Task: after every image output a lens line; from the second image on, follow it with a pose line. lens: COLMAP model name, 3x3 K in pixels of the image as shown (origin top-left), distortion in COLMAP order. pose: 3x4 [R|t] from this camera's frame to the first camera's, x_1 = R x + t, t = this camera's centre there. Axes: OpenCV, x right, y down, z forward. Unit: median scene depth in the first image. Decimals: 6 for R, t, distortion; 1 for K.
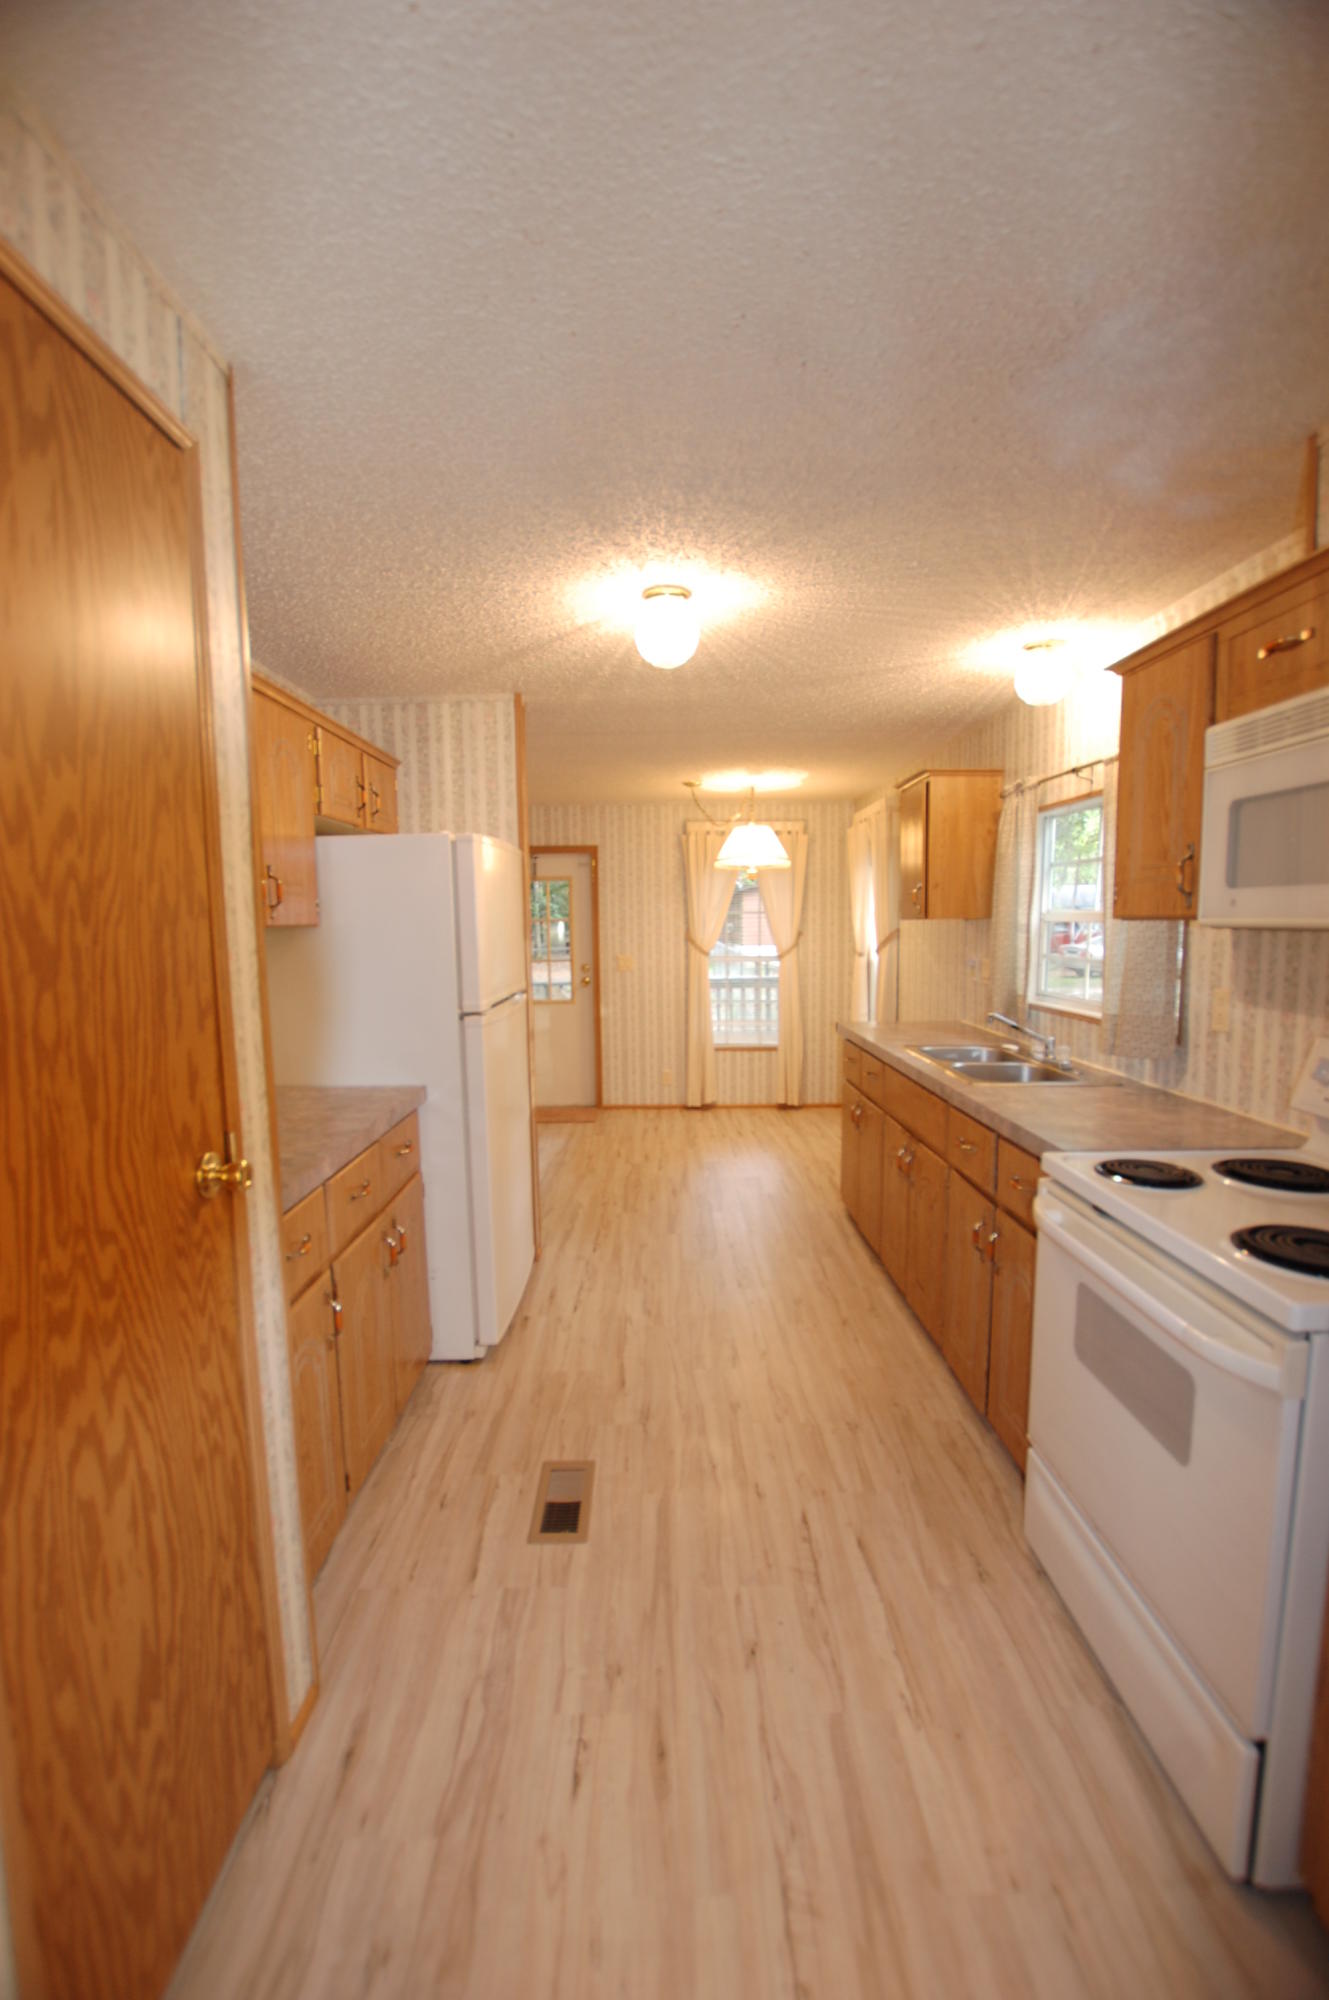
lens RADIAL K [[881.8, 0, 660.7], [0, 881.8, 1011.1], [0, 0, 1]] dist [-0.029104, 0.000758]
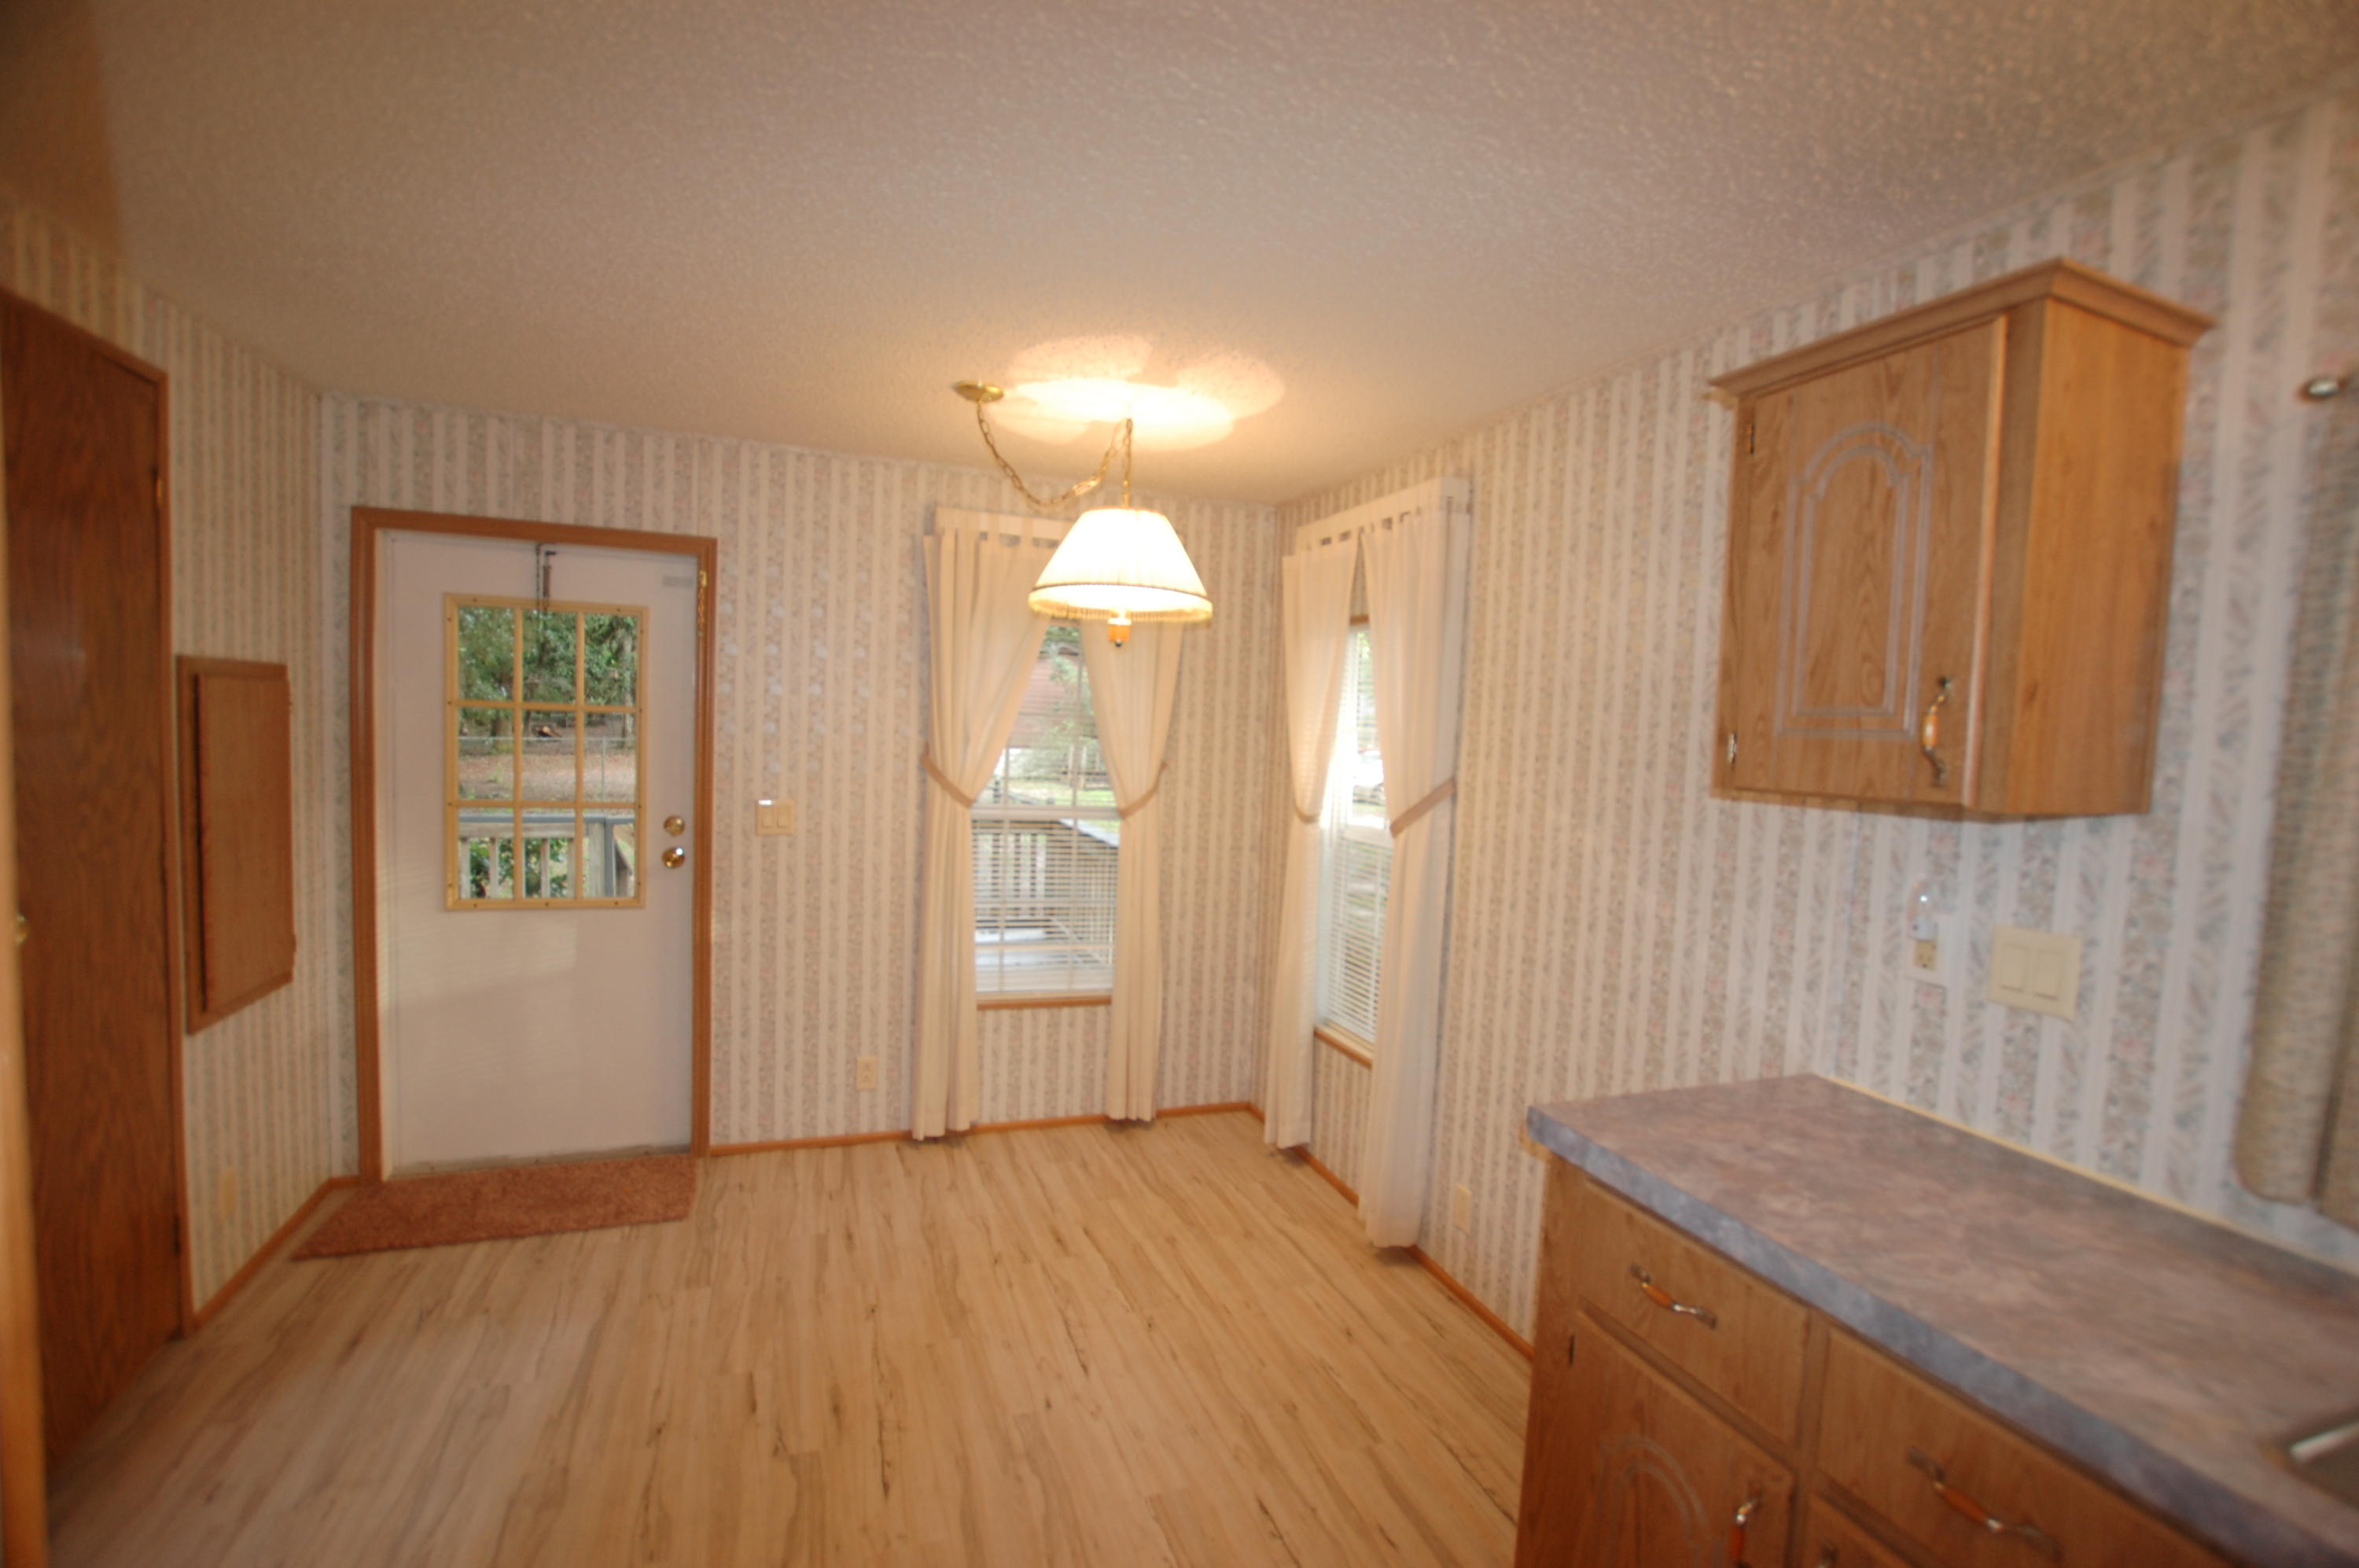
lens RADIAL K [[1040.0, 0, 1197.2], [0, 1040.0, 788.7], [0, 0, 1]] dist [-0.029104, 0.000758]
pose [[0.934480, 0.030657, 0.354694, -0.027849], [-0.019713, 0.999213, -0.034426, -0.055688], [-0.355470, 0.025178, 0.934349, 0.457136]]
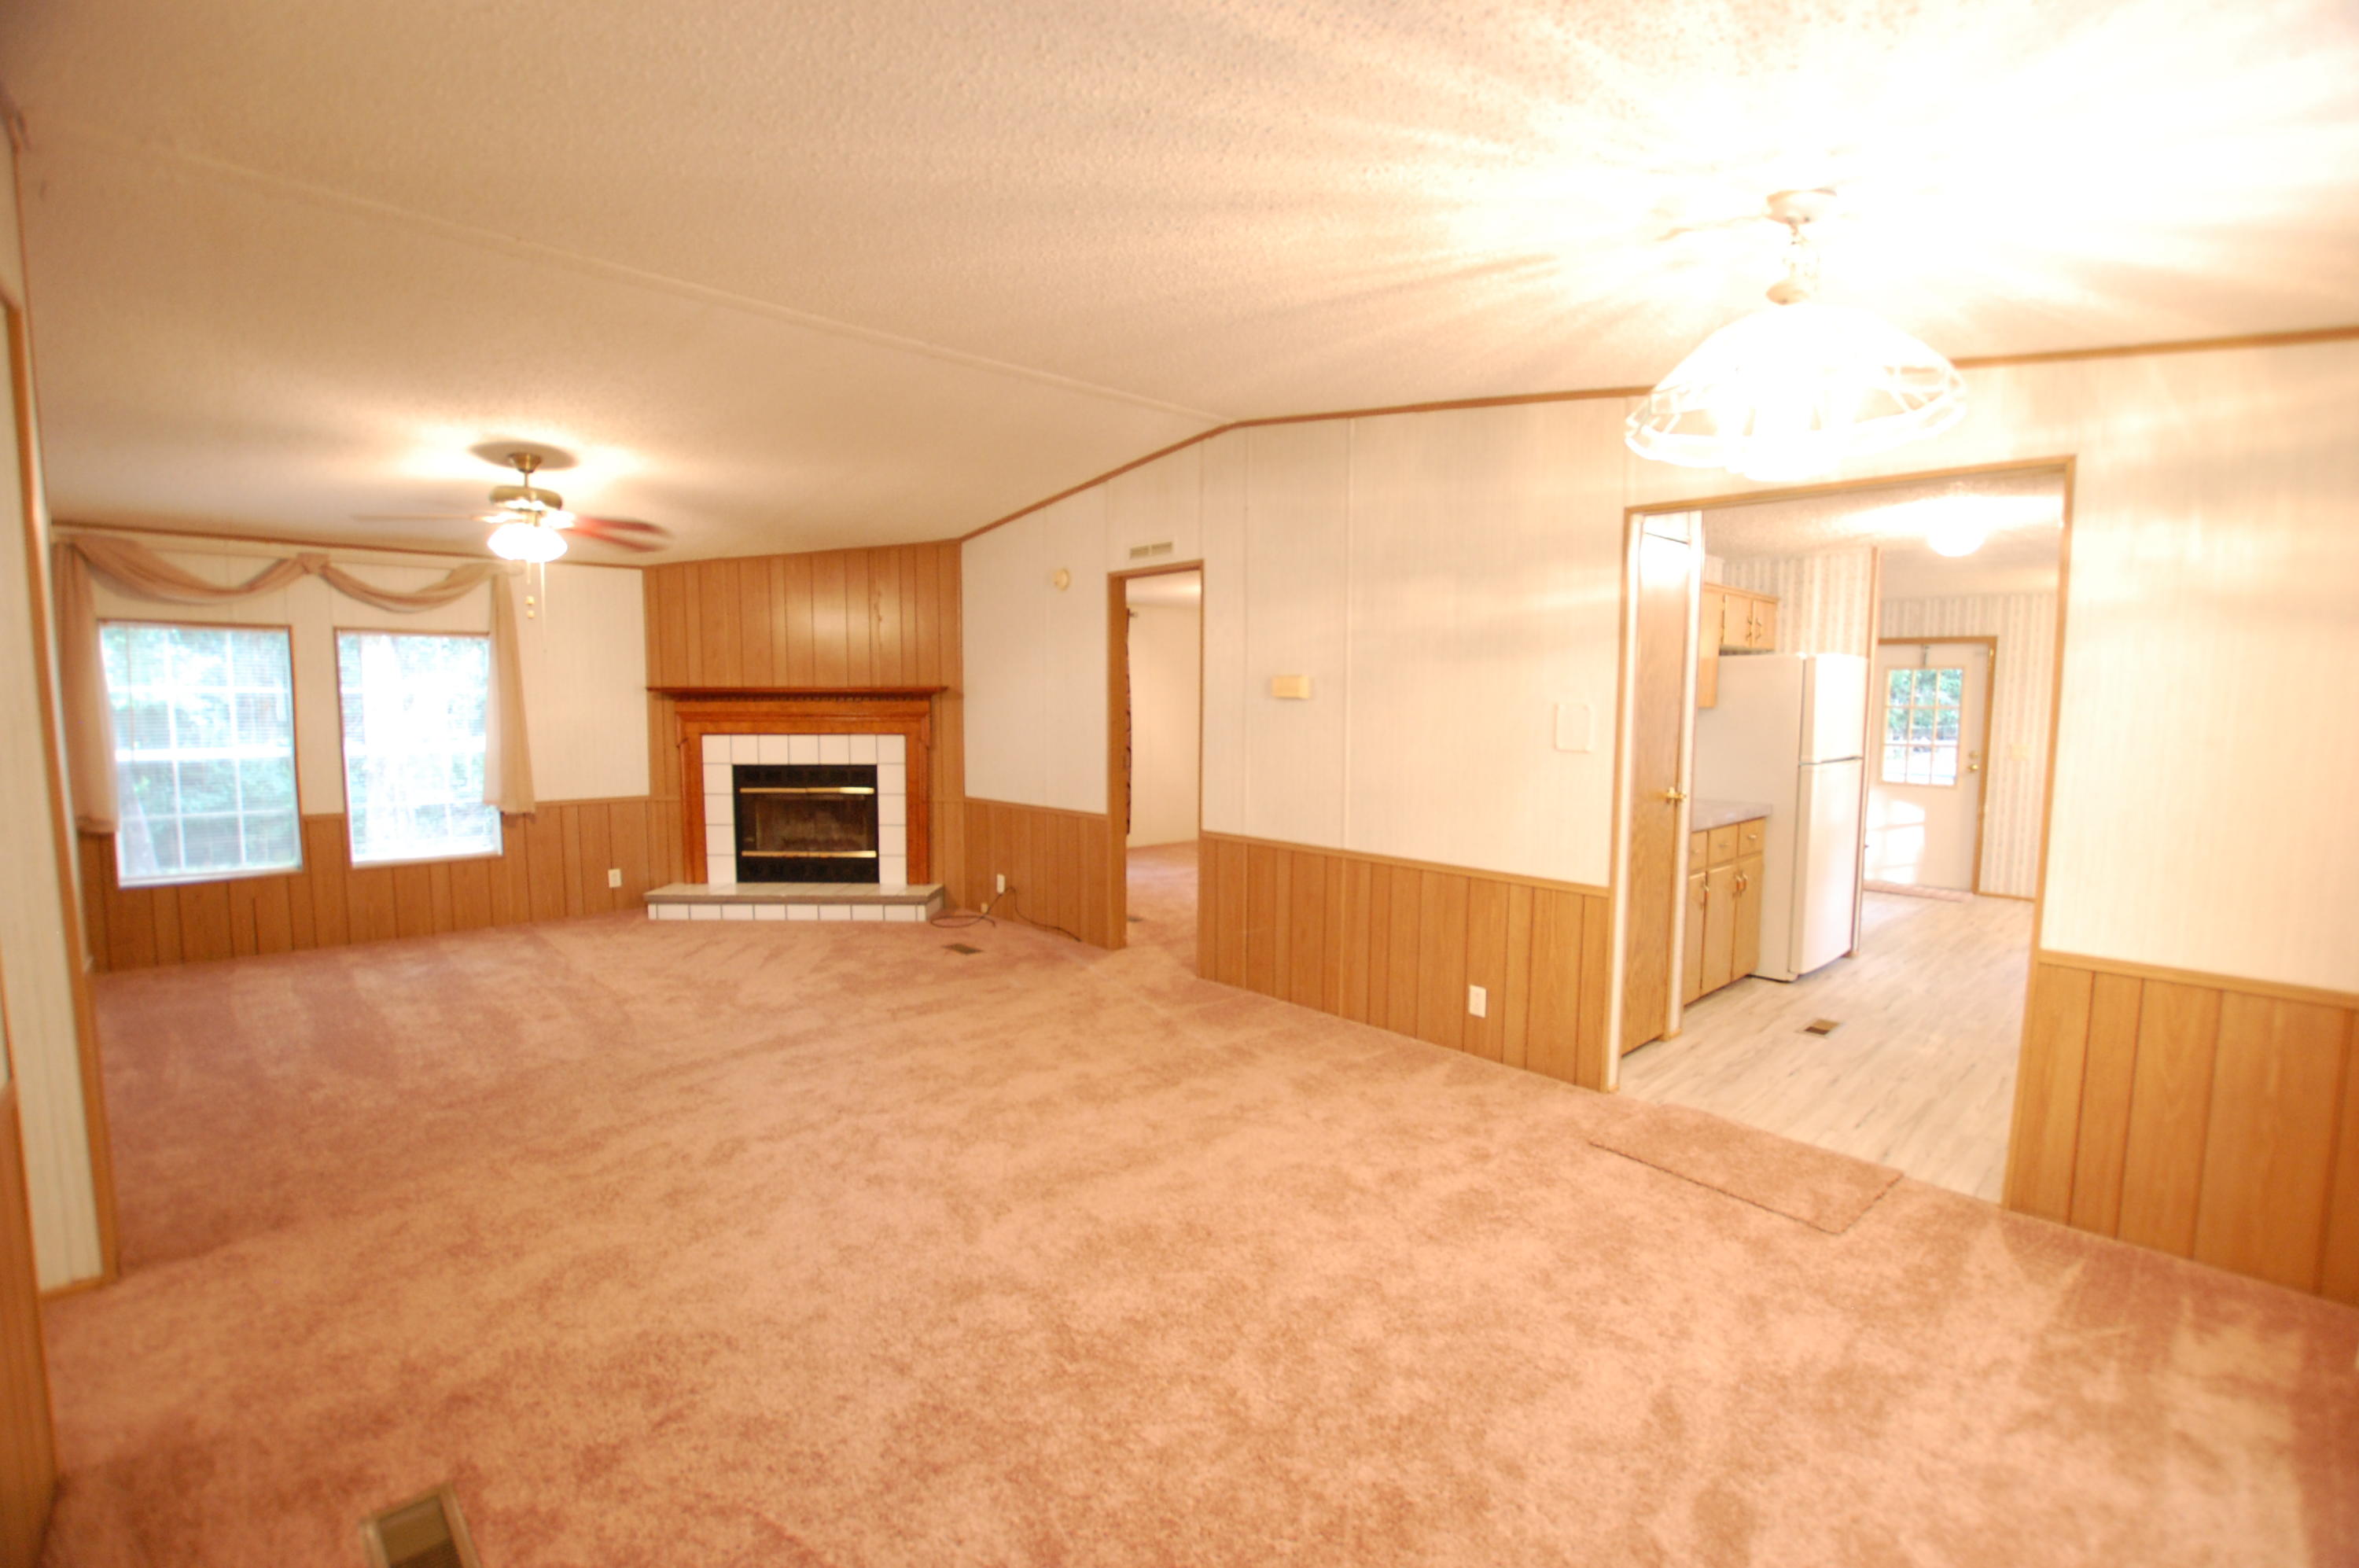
lens RADIAL K [[1040.0, 0, 1197.6], [0, 1040.0, 792.8], [0, 0, 1]] dist [-0.029104, 0.000758]
pose [[0.681541, 0.084266, -0.726912, 0.170325], [-0.092053, 0.995330, 0.029075, 0.043828], [0.725967, 0.047098, 0.686115, -0.470888]]
